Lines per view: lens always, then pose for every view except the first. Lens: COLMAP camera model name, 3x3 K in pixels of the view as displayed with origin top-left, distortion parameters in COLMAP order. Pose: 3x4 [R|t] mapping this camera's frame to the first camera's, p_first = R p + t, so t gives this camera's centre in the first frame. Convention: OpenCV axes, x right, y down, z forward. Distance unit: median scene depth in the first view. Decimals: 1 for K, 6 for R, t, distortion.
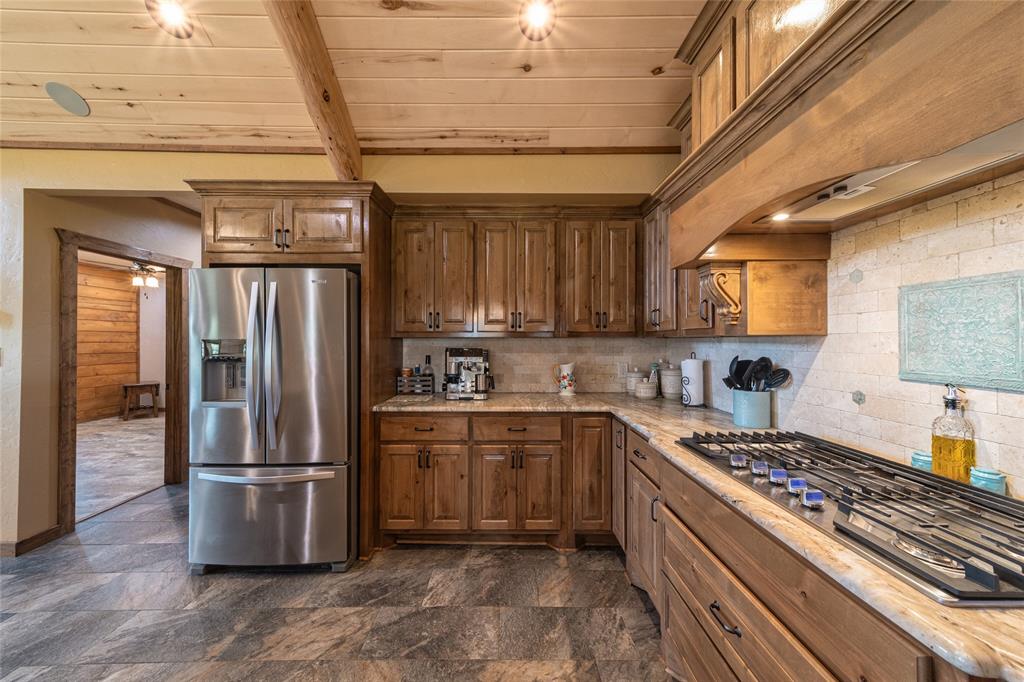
lens RADIAL K [[356.8, 0, 506.0], [0, 356.8, 336.5], [0, 0, 1]] dist [0.005419, 0.000260]
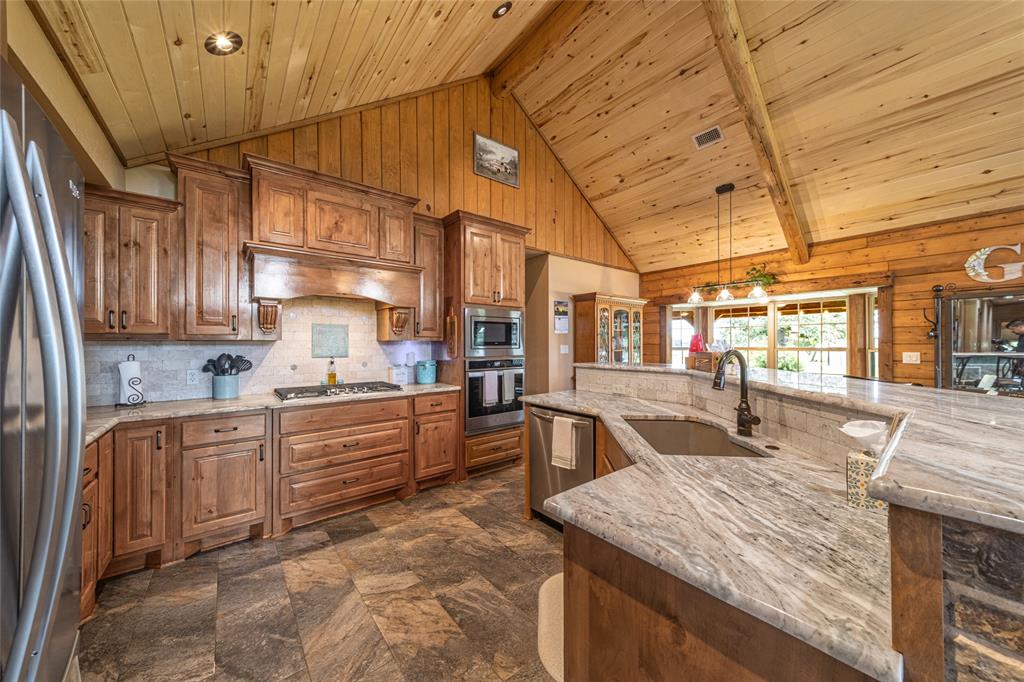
lens RADIAL K [[356.8, 0, 506.9], [0, 356.8, 344.5], [0, 0, 1]] dist [0.005419, 0.000260]
pose [[-0.616138, 0.004011, 0.787628, -1.672812], [-0.002055, 0.999975, -0.006700, 0.030688], [-0.787636, -0.005747, -0.616115, 1.293431]]
